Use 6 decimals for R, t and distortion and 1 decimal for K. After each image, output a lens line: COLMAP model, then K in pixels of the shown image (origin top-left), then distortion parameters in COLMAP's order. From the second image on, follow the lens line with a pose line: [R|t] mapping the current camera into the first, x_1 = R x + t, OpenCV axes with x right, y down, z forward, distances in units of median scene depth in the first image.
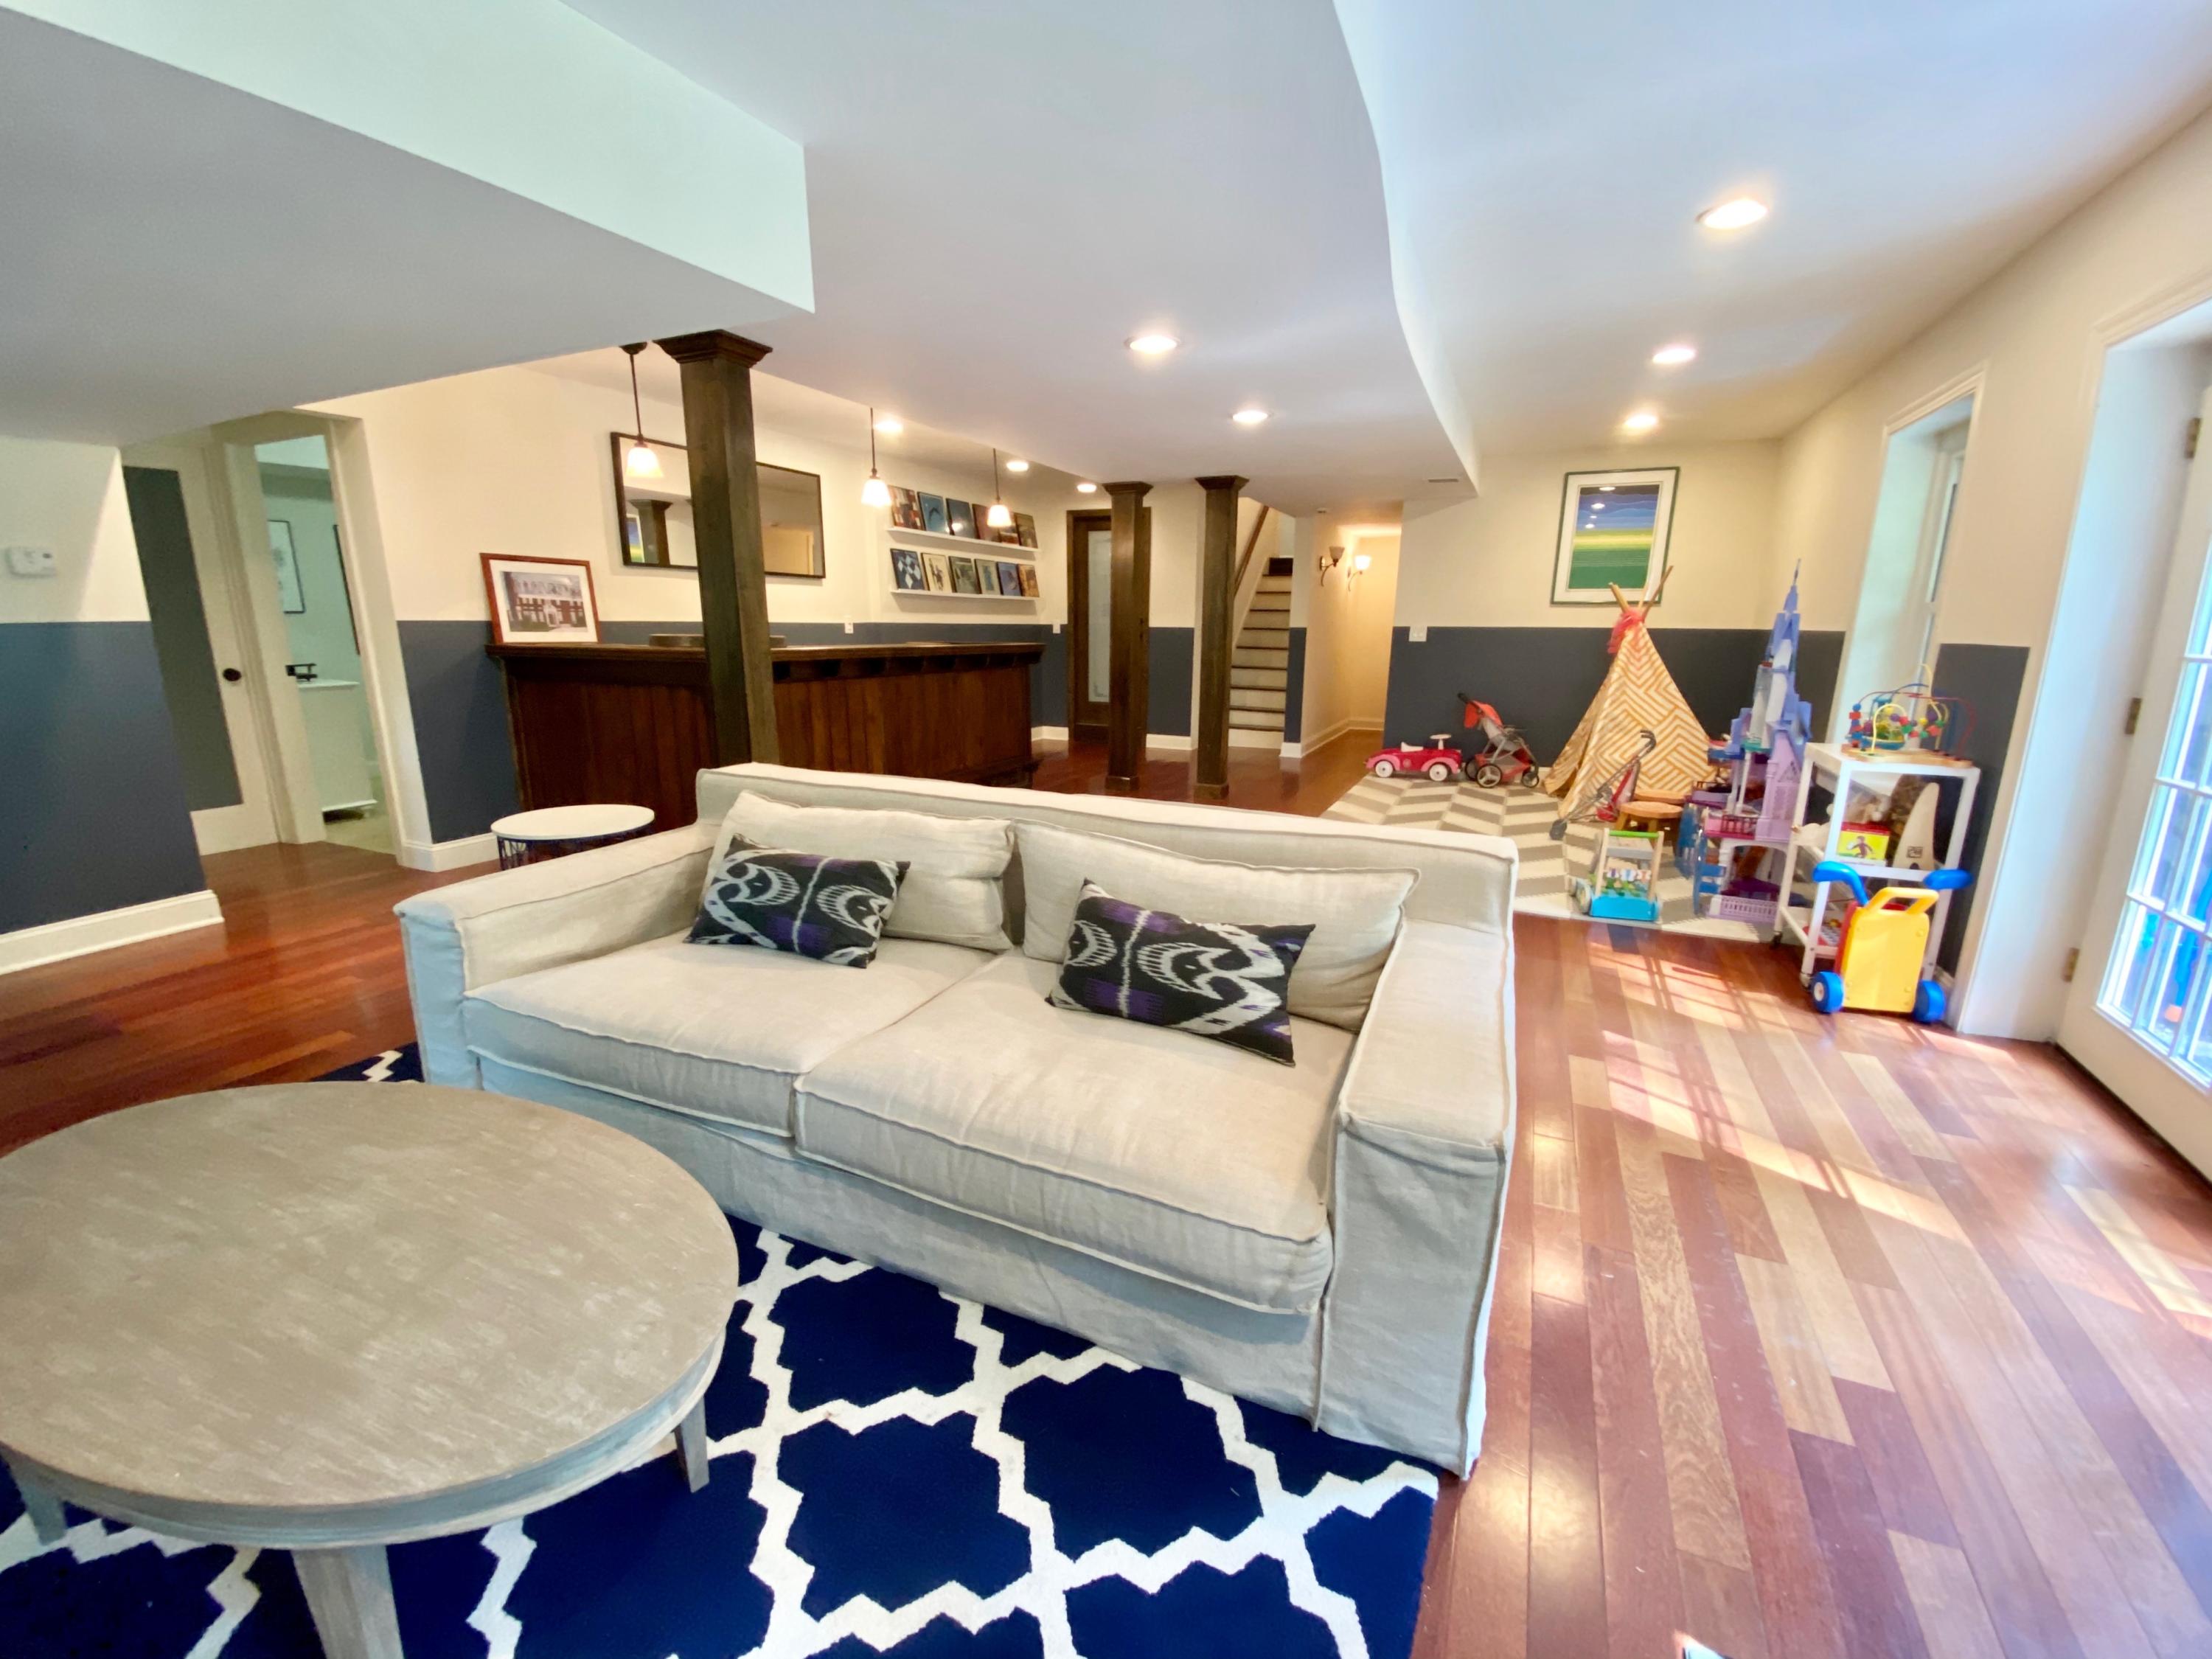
lens RADIAL K [[910.6, 0, 1114.4], [0, 910.6, 826.9], [0, 0, 1]] dist [0.011056, -0.006667]
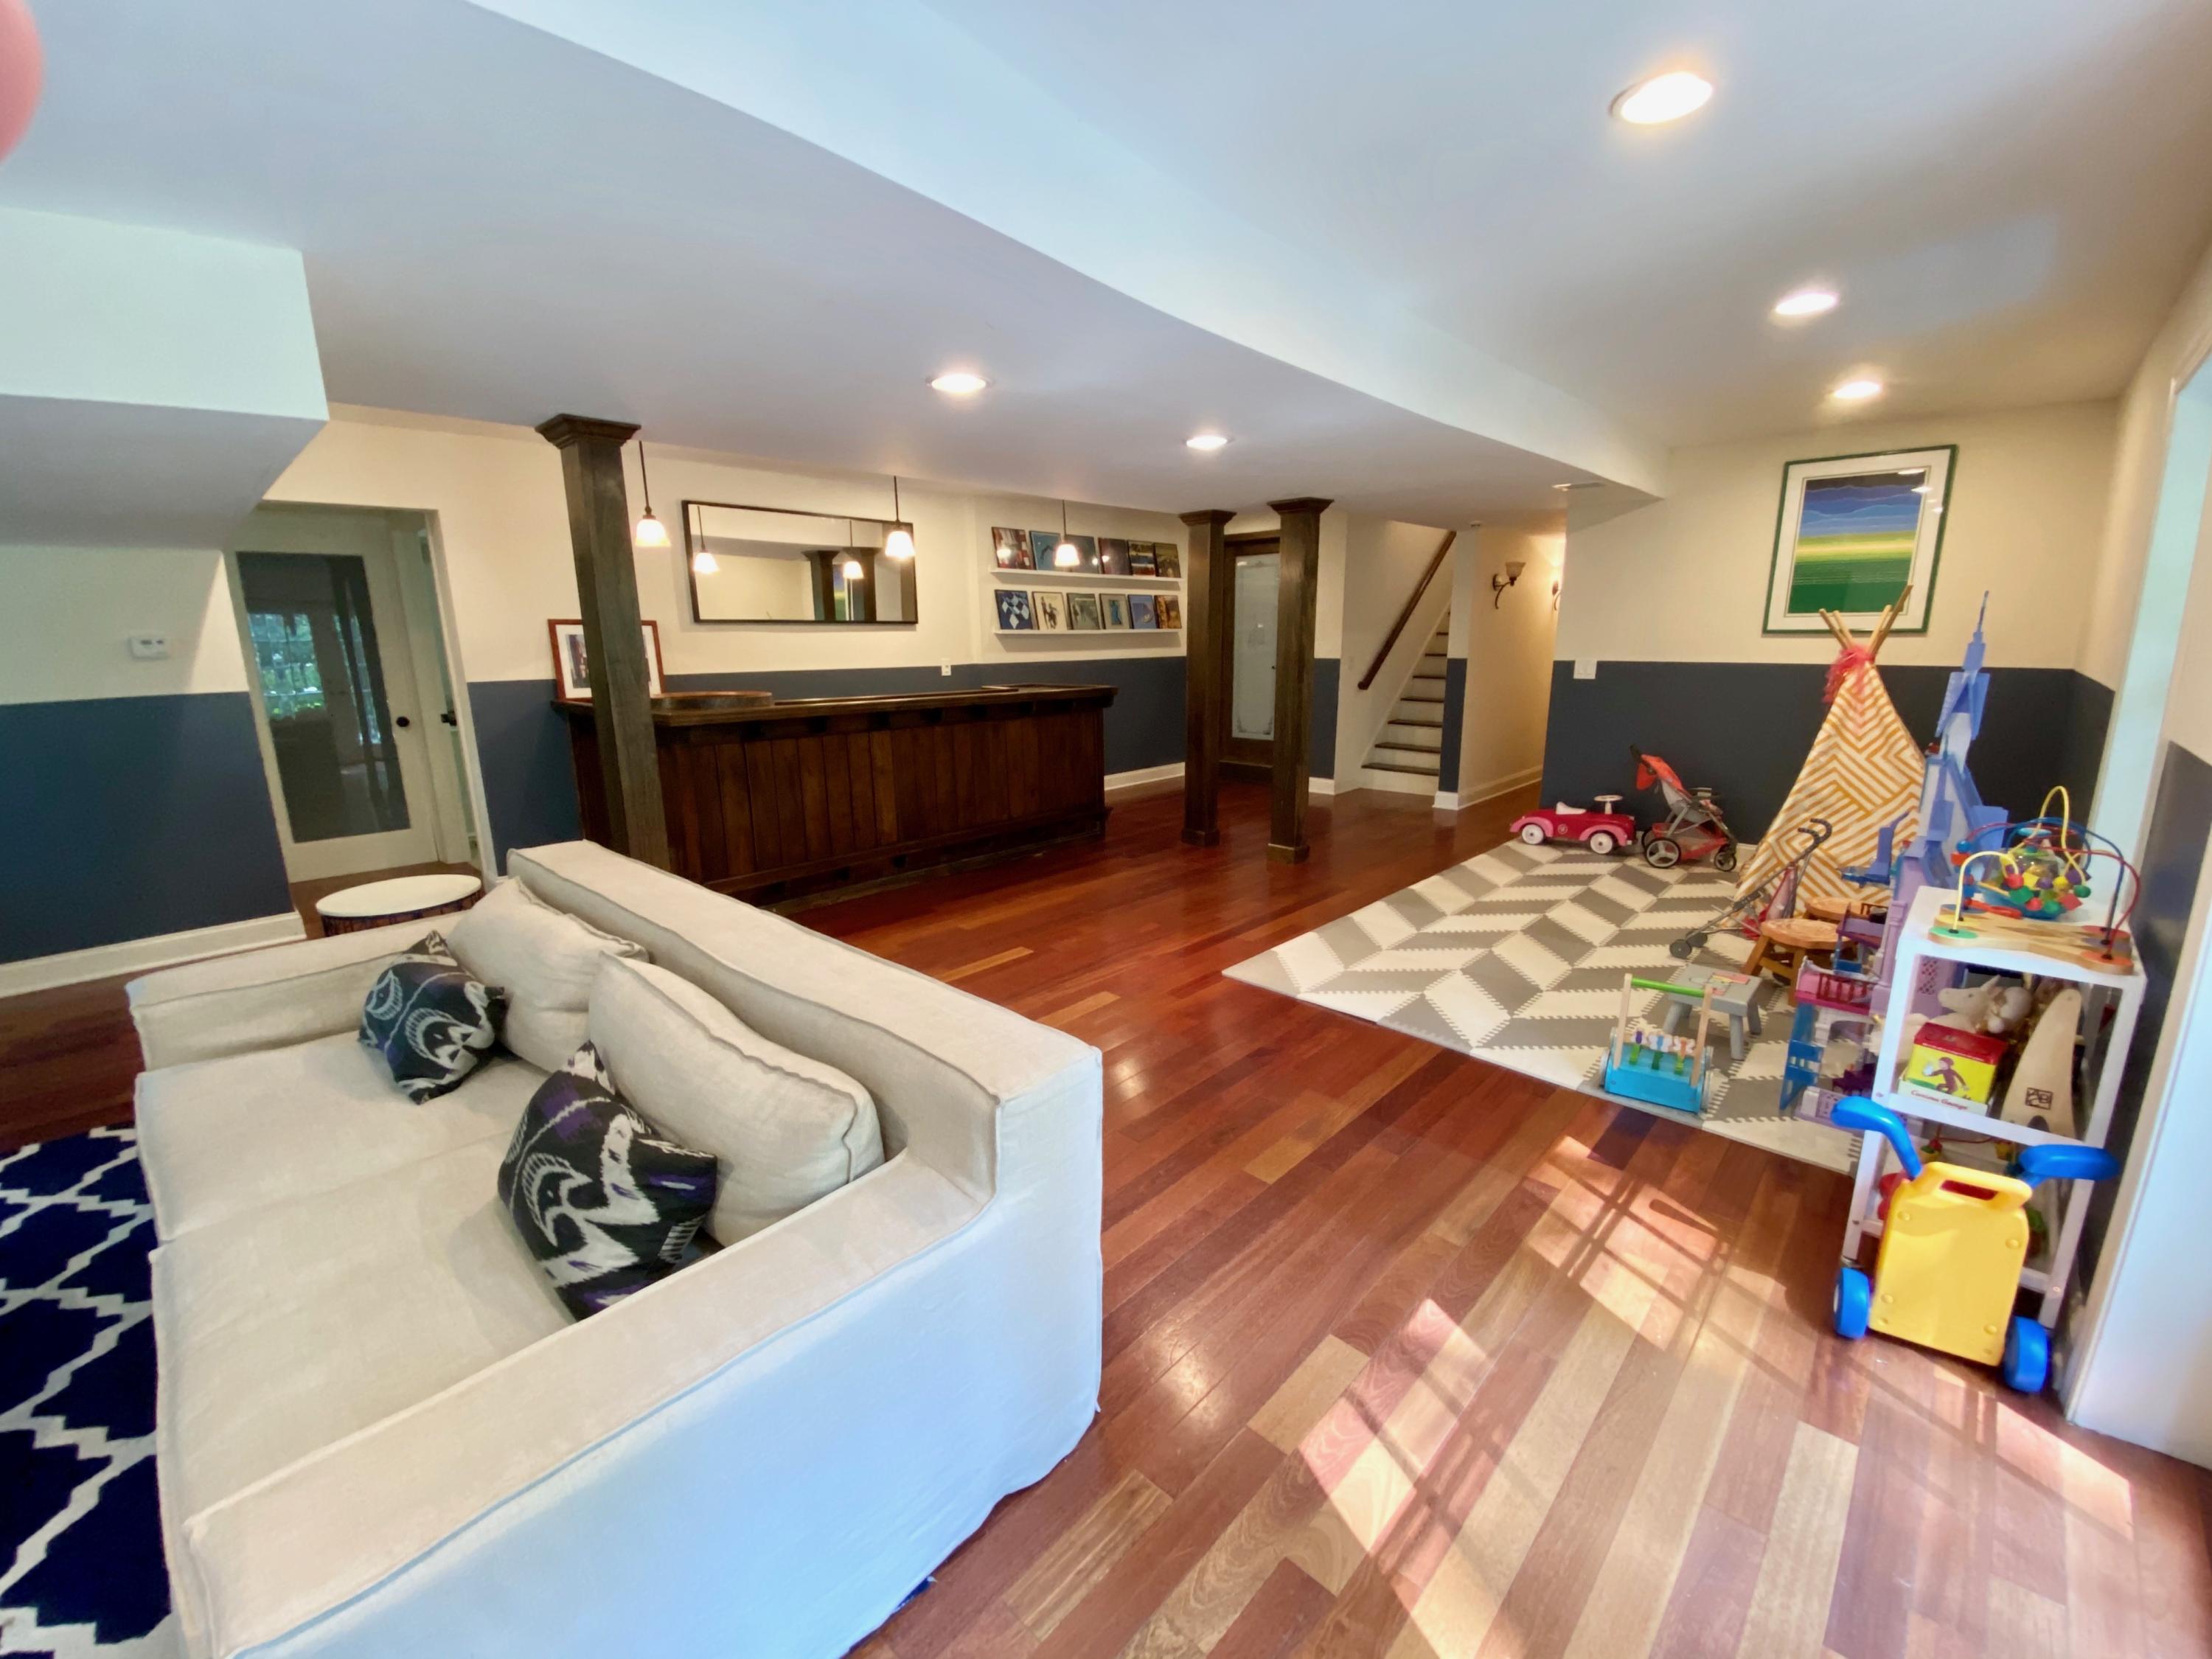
lens RADIAL K [[910.6, 0, 1089.1], [0, 910.6, 830.0], [0, 0, 1]] dist [0.011056, -0.006667]
pose [[0.947842, 0.049043, -0.314944, 0.227432], [-0.053130, 0.998578, -0.004402, -0.054526], [0.314280, 0.020906, 0.949100, 0.115292]]
